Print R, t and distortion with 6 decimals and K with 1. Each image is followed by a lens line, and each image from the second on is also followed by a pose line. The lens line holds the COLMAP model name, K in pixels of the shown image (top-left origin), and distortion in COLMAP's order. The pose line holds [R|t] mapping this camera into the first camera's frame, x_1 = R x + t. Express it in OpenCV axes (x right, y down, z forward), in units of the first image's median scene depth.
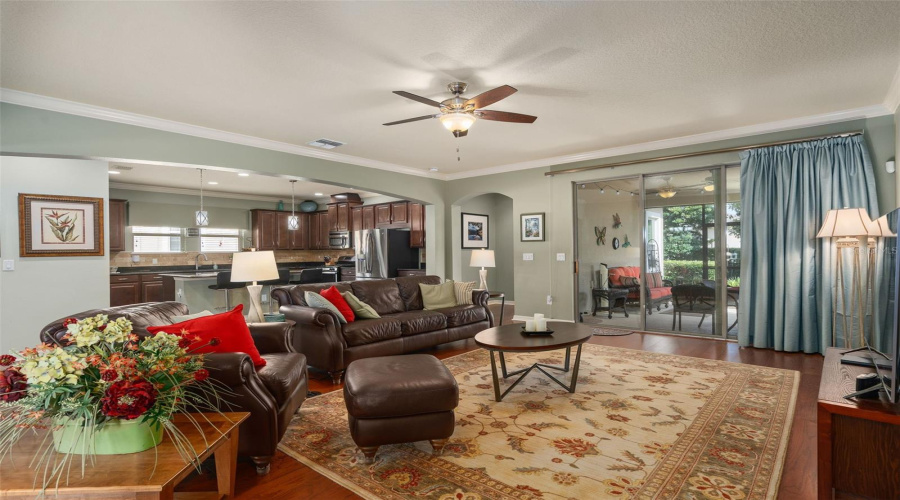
lens RADIAL K [[442.0, 0, 450.0], [0, 442.0, 250.0], [0, 0, 1]] dist [-0.000873, 0.000041]
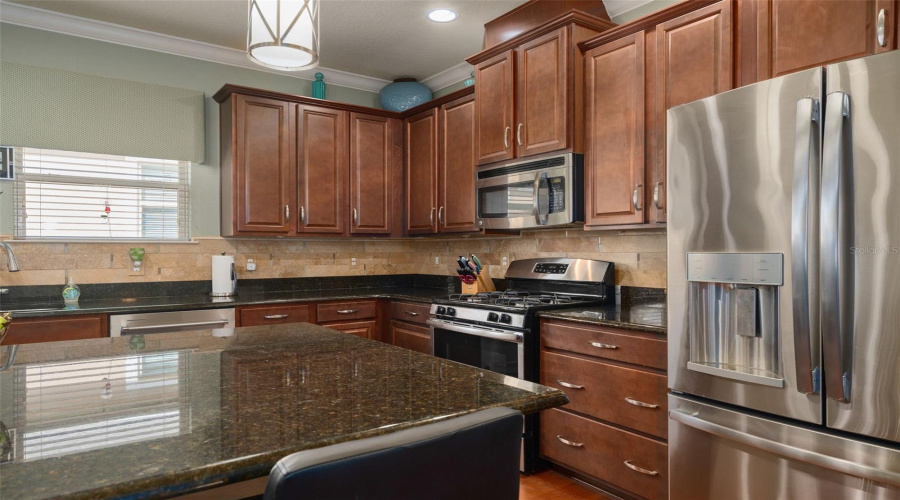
lens RADIAL K [[569.3, 0, 450.0], [0, 569.3, 250.0], [0, 0, 1]] dist [0.001537, 0.000739]
pose [[0.969938, 0.011214, -0.243092, -0.298236], [-0.009611, 0.999924, 0.007778, 0.009418], [0.243161, -0.005208, 0.969972, 0.963660]]
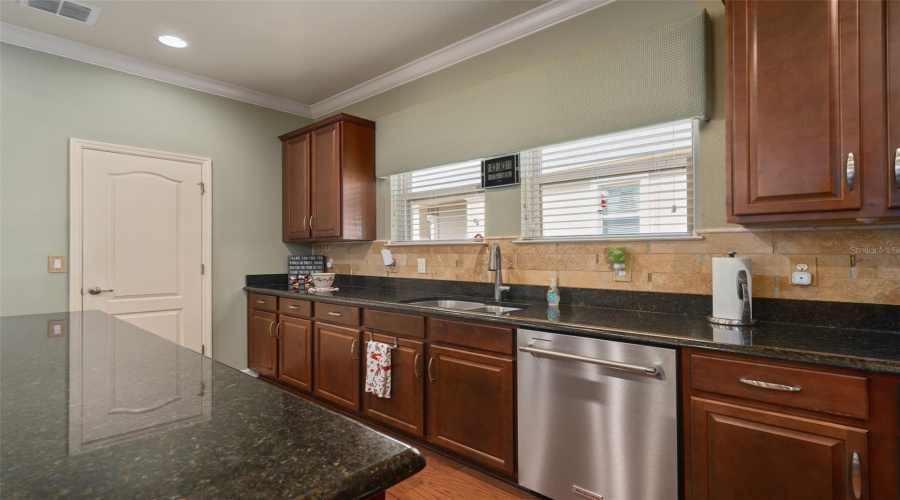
lens RADIAL K [[442.0, 0, 450.0], [0, 442.0, 250.0], [0, 0, 1]] dist [-0.000873, 0.000041]
pose [[-0.037816, 0.000919, -0.999284, -0.372895], [0.004560, 0.999989, 0.000747, 0.015526], [0.999274, -0.004529, -0.037820, 1.273544]]
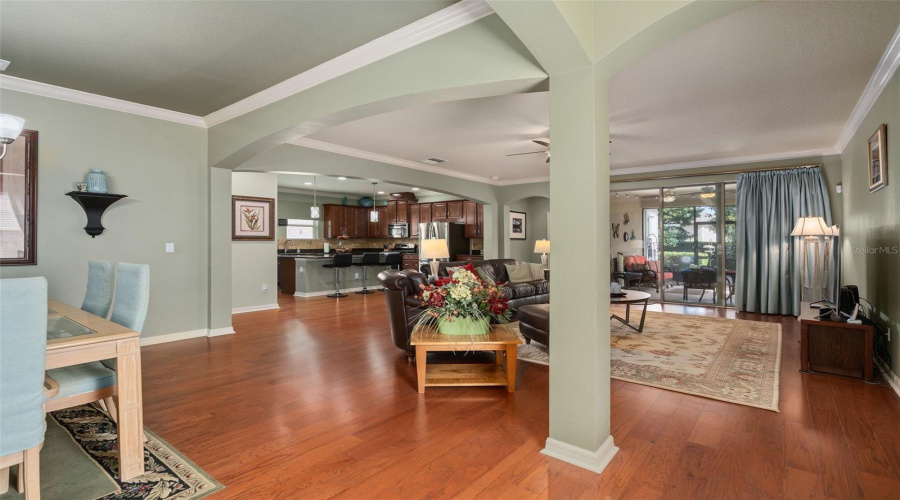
lens RADIAL K [[417.1, 0, 446.3], [0, 417.1, 230.5], [0, 0, 1]] dist [0.001227, 0.000094]
pose [[0.999622, 0.015595, 0.022664, -0.202442], [-0.015073, 0.999621, -0.023026, 0.002319], [-0.023014, 0.022675, 0.999478, -0.212739]]
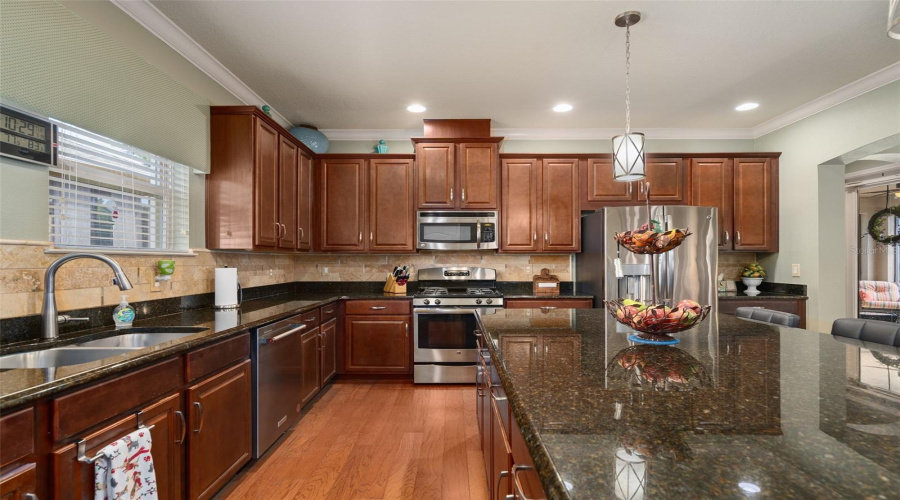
lens RADIAL K [[427.6, 0, 450.0], [0, 427.6, 250.0], [0, 0, 1]] dist [0.000261, 0.000022]
pose [[0.770622, 0.030602, 0.636557, -0.723993], [-0.014738, 0.999435, -0.030206, 0.012775], [-0.637122, 0.013896, 0.770638, 0.980870]]
